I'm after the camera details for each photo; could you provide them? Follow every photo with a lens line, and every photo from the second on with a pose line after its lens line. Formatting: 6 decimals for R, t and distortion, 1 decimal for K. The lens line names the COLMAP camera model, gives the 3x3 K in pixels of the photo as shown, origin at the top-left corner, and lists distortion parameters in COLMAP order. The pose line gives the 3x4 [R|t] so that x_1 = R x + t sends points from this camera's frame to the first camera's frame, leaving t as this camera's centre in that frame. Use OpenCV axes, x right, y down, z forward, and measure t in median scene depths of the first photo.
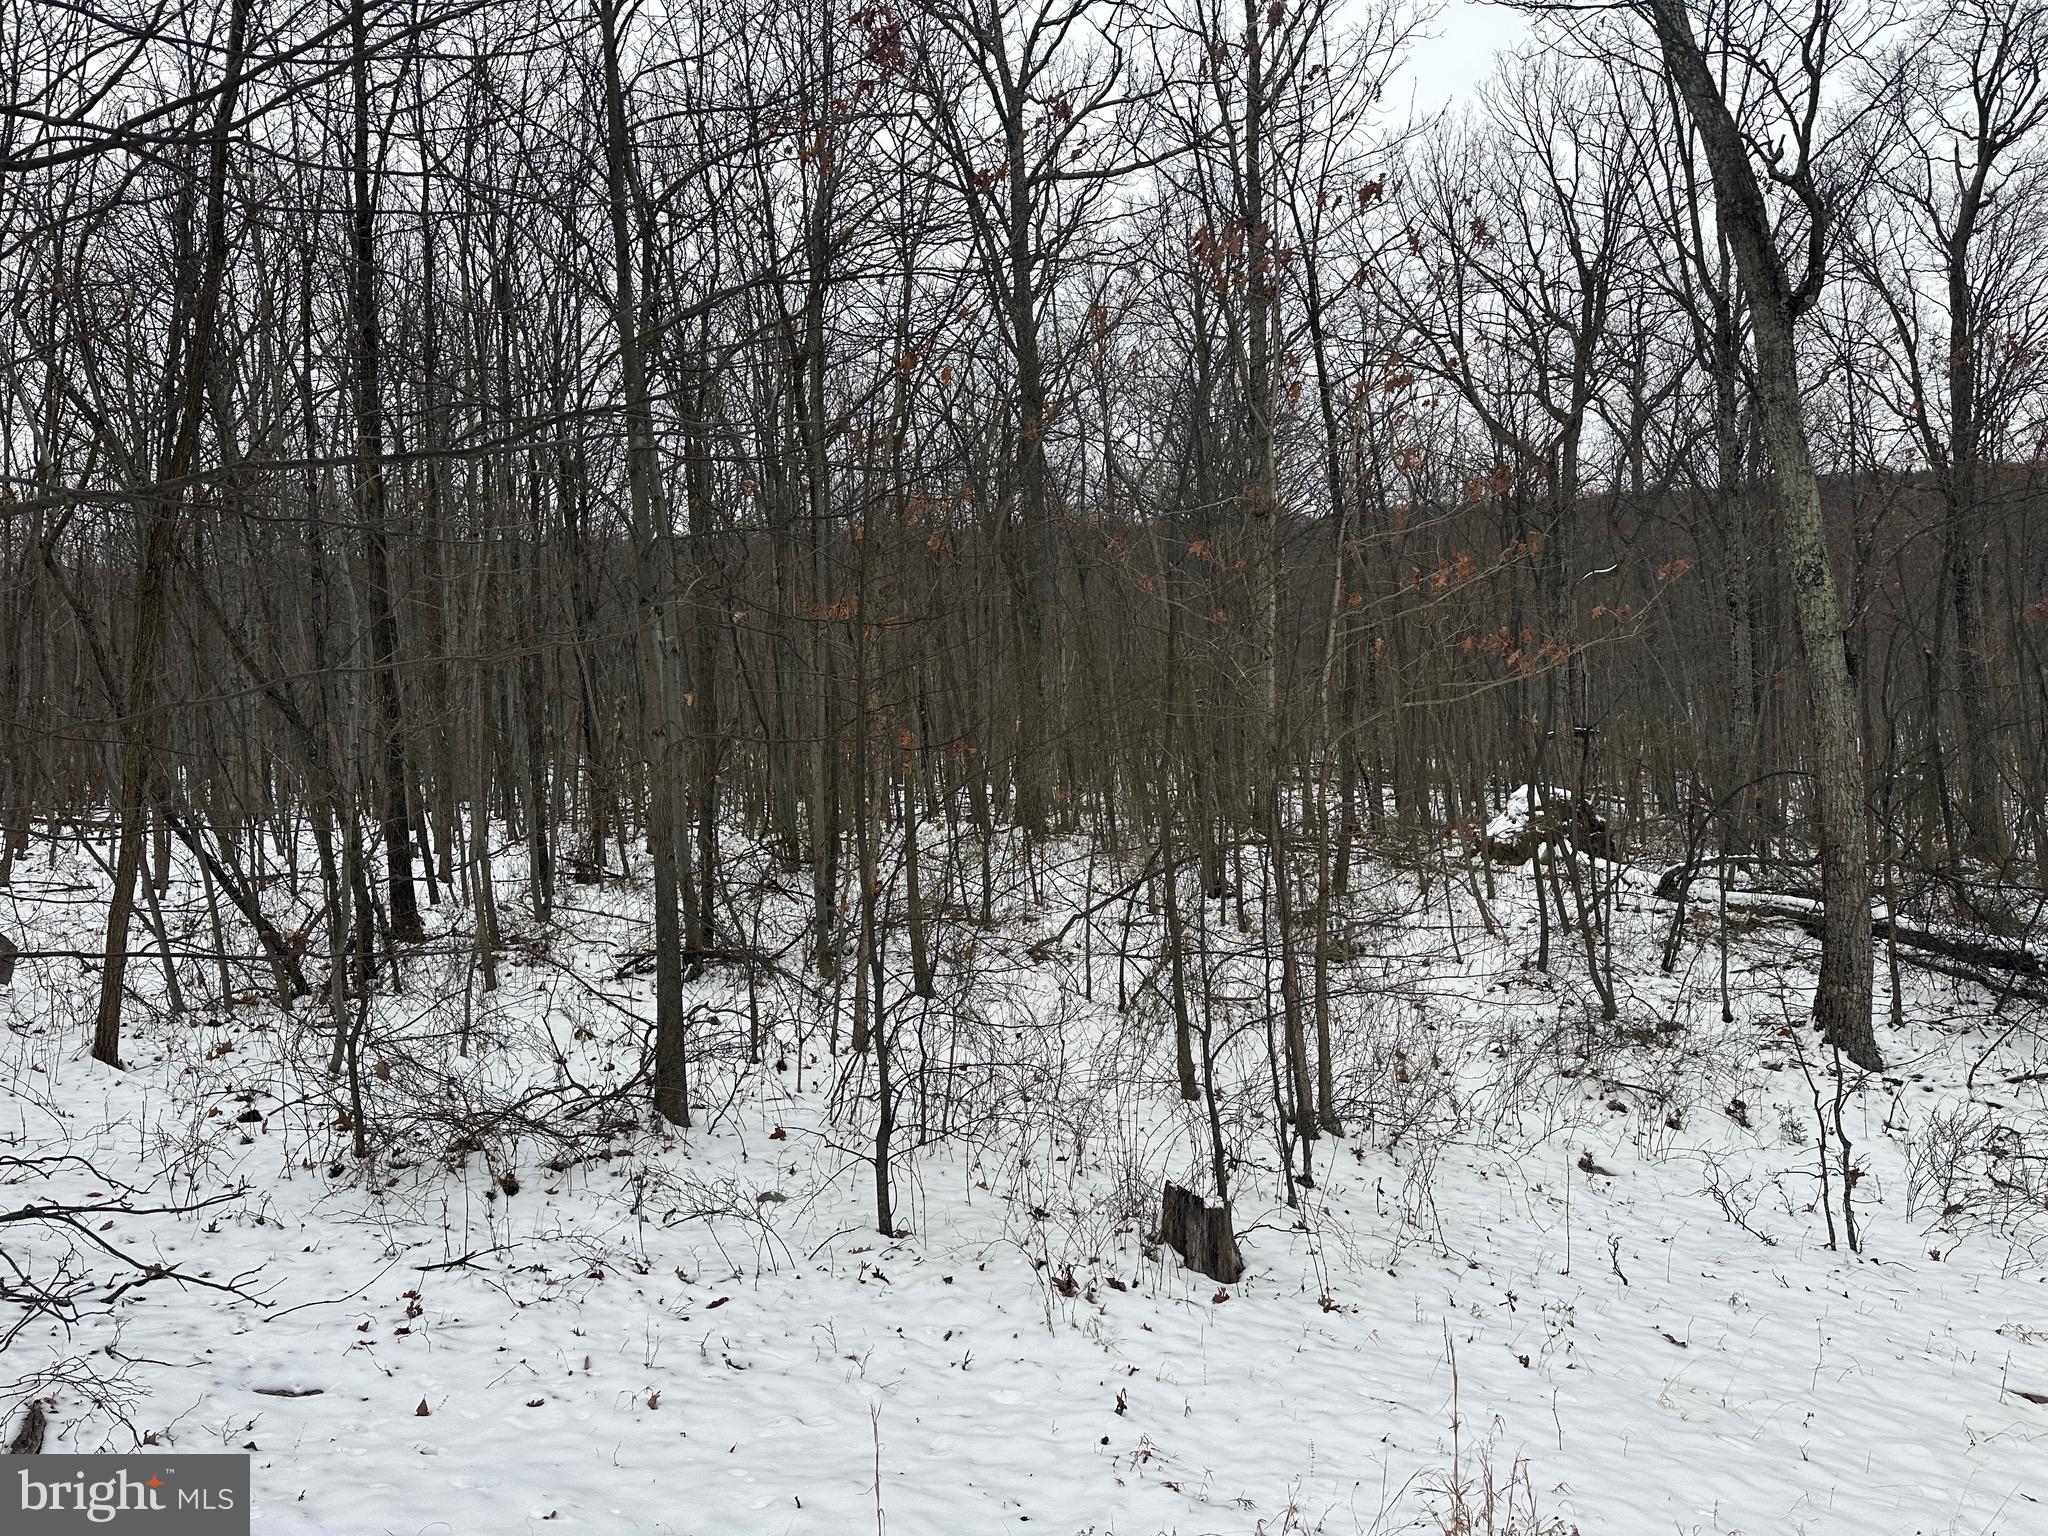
lens RADIAL K [[1447.4, 0, 1024.0], [0, 1447.4, 769.3], [0, 0, 1]] dist [0.075234, -0.026190]
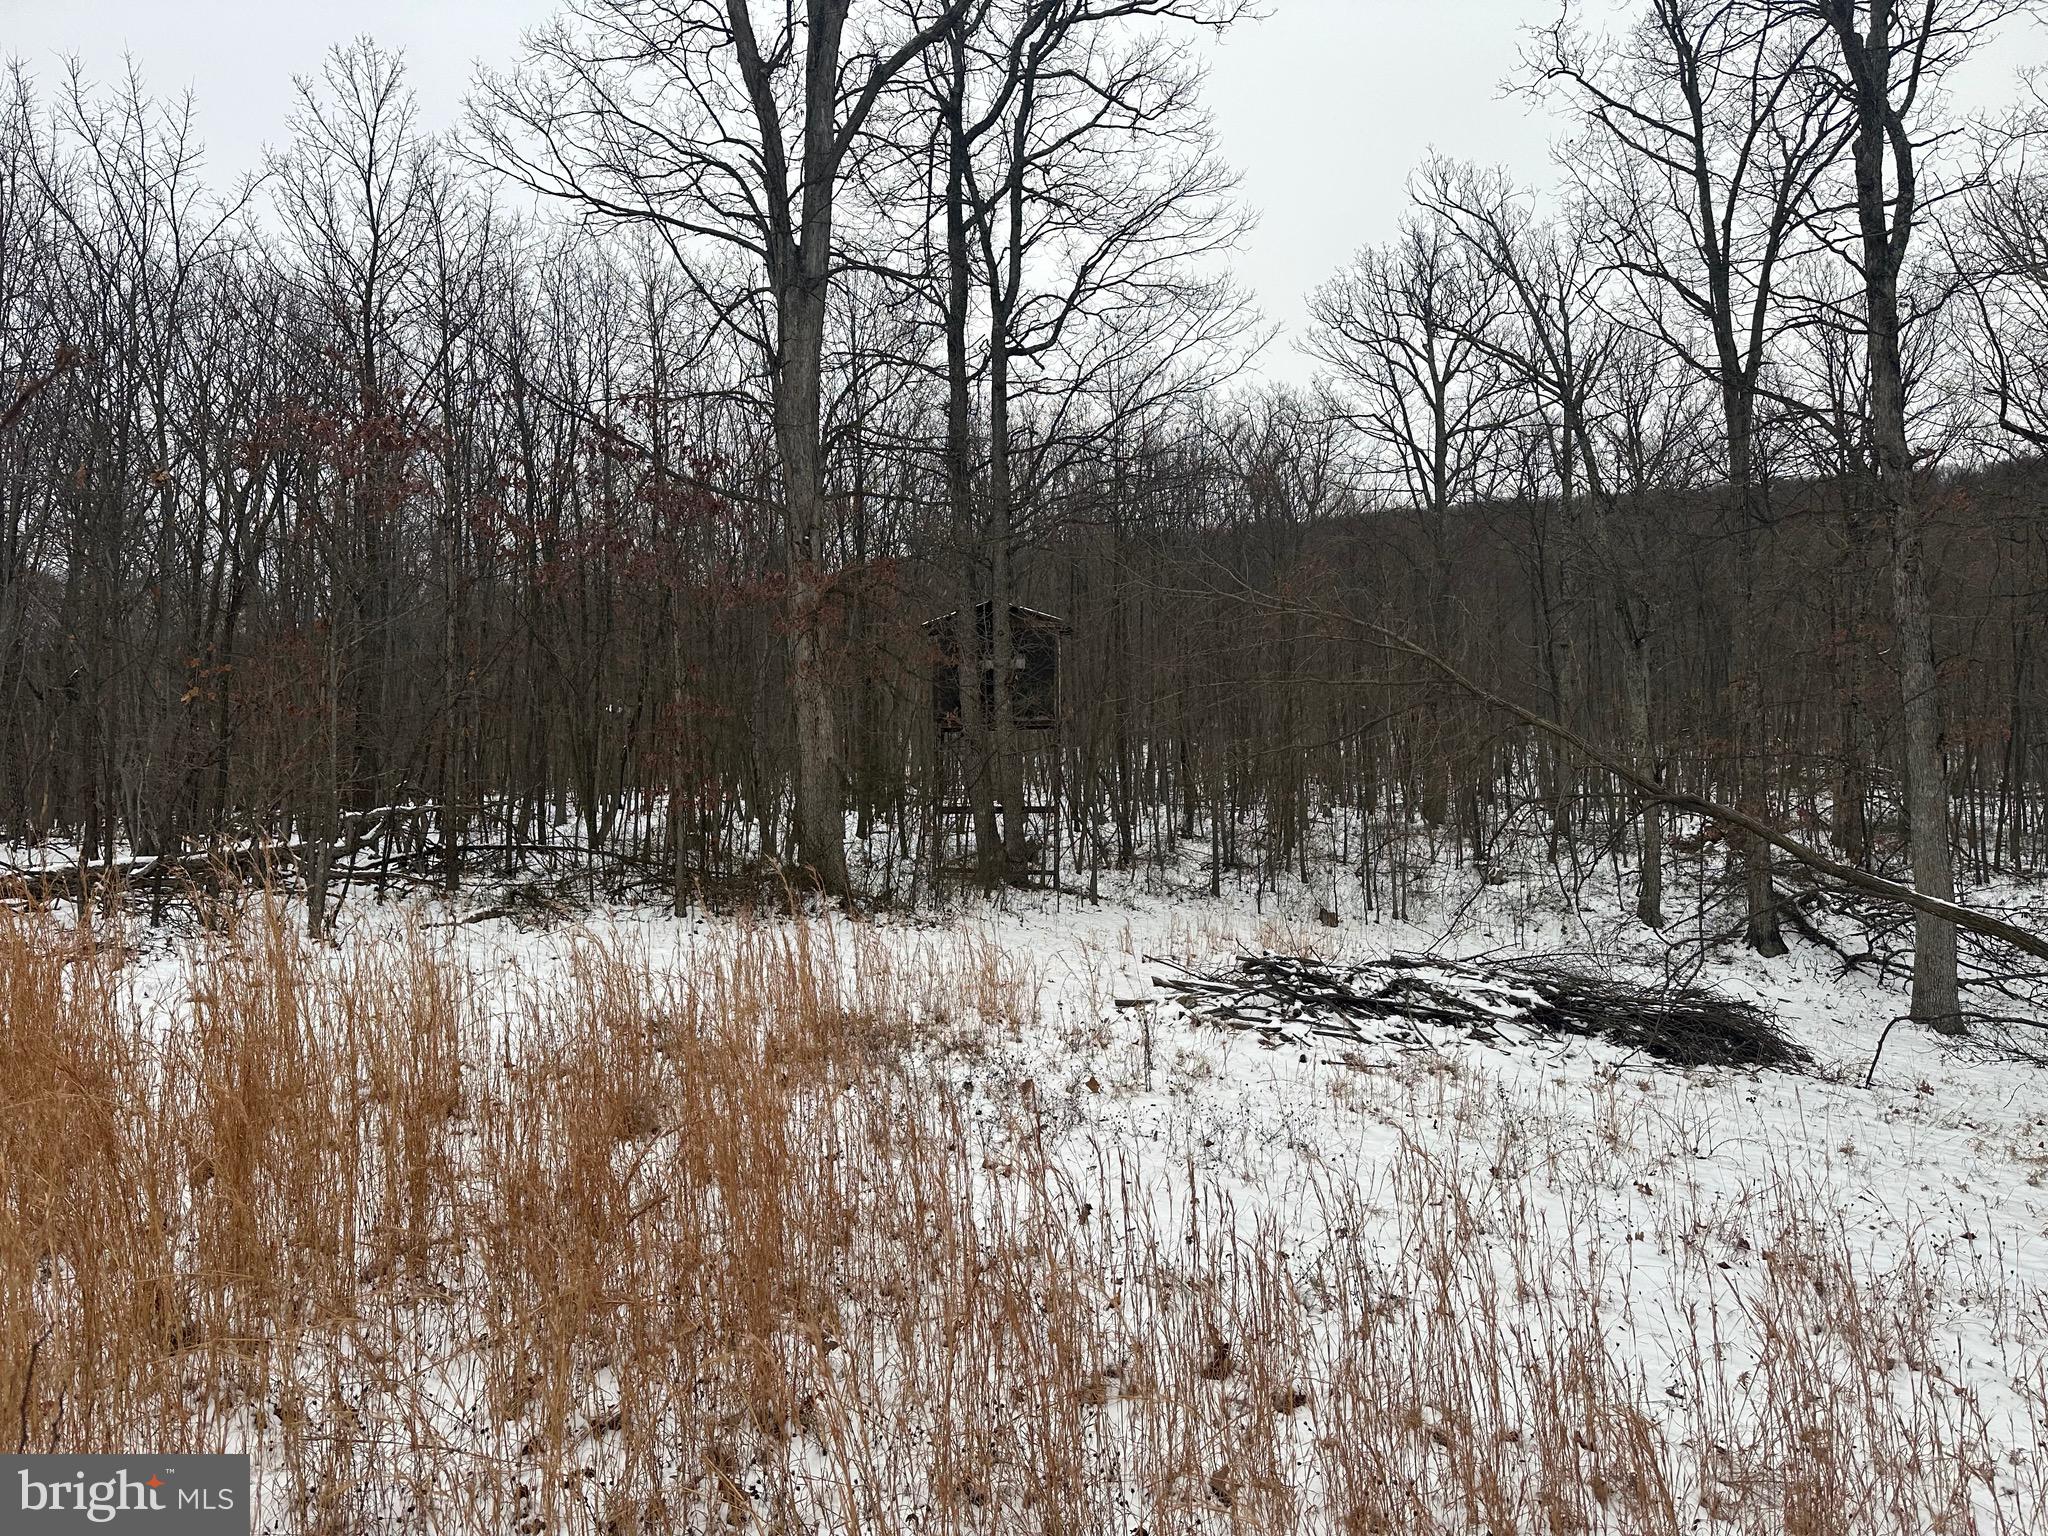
lens RADIAL K [[1447.4, 0, 1023.5], [0, 1447.4, 770.1], [0, 0, 1]] dist [0.075234, -0.026190]
pose [[0.927027, 0.036499, -0.373214, 0.355687], [-0.026383, 0.999134, 0.032178, -0.110035], [0.374066, -0.019983, 0.927187, -1.381300]]
